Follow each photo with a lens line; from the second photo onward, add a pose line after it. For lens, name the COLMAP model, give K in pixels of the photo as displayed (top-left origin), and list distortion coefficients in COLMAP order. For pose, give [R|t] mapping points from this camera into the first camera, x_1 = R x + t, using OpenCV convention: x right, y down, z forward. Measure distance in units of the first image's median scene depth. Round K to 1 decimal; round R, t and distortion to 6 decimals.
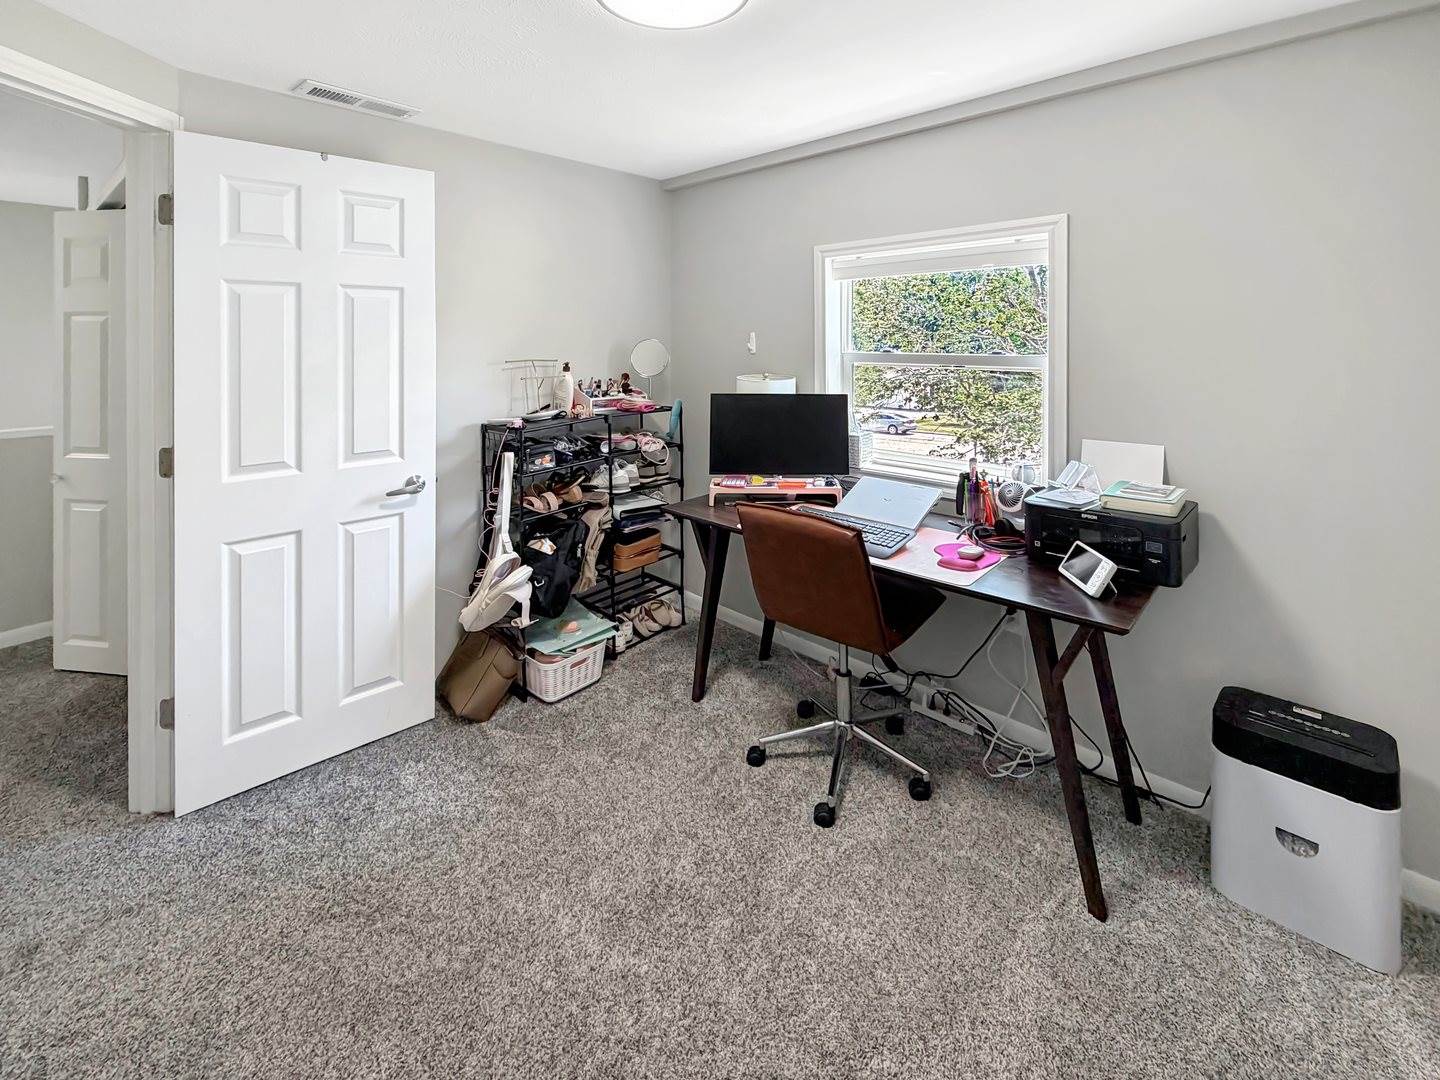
lens RADIAL K [[634.4, 0, 720.6], [0, 634.4, 338.1], [0, 0, 1]] dist [-0.000175, -0.000260]
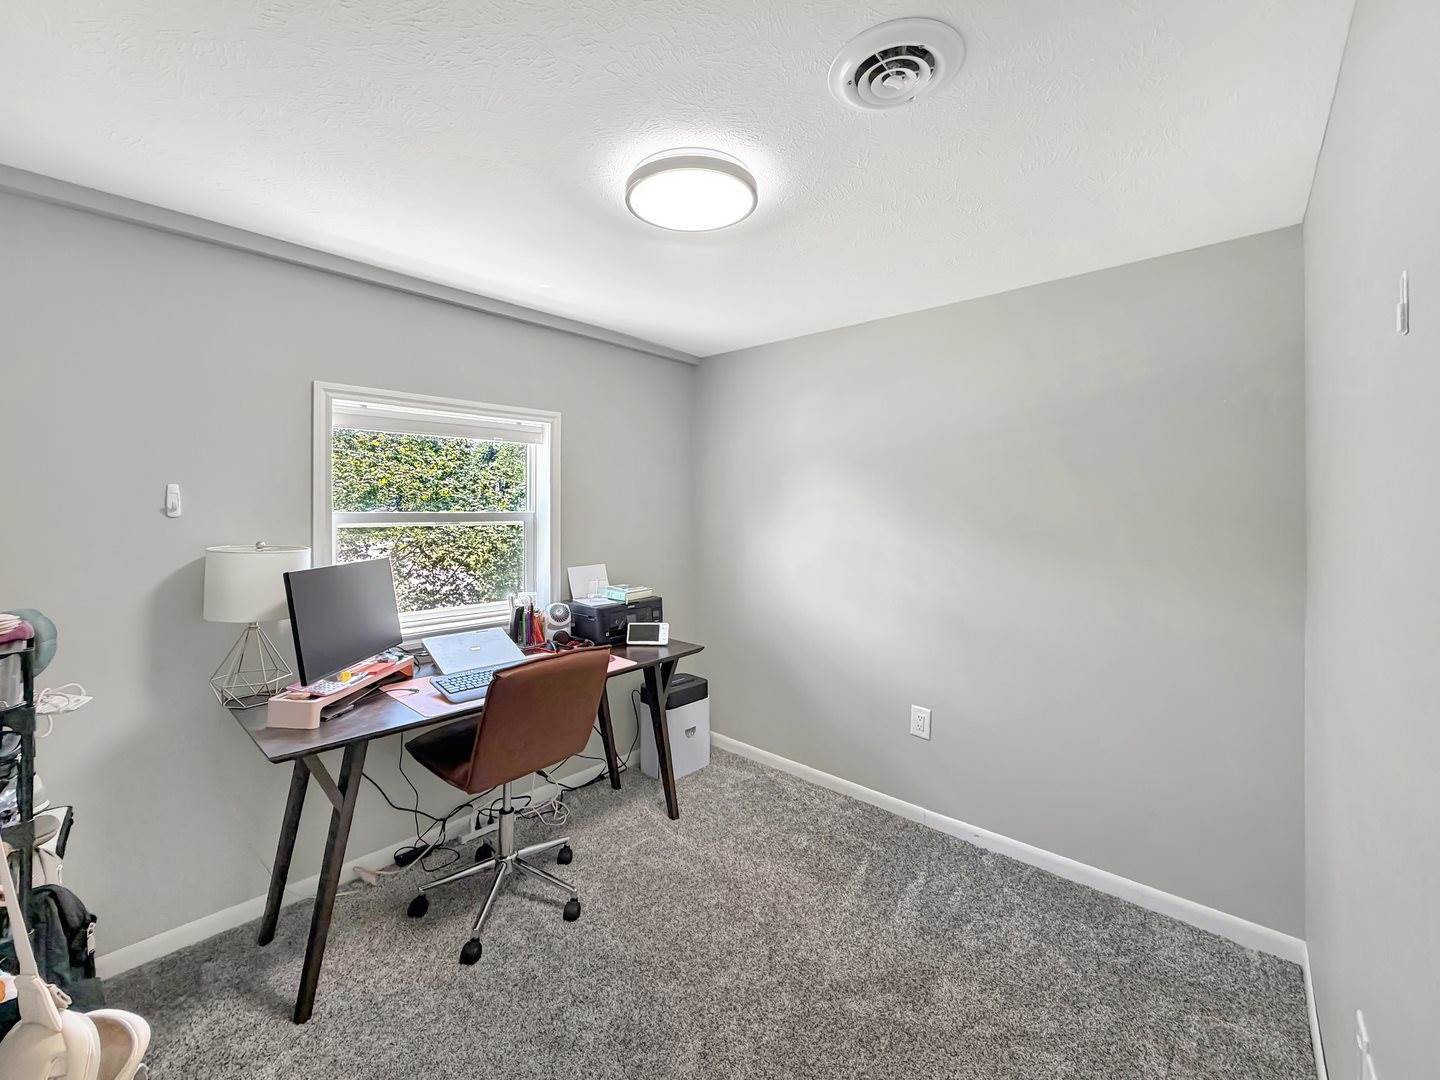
lens RADIAL K [[600.7, 0, 716.0], [0, 600.7, 503.8], [0, 0, 1]] dist [-0.002145, -0.000702]
pose [[-0.019675, 0.009351, 0.999763, -0.817159], [-0.004327, 0.999946, -0.009438, 0.021305], [-0.999797, -0.004512, -0.019633, 0.668078]]
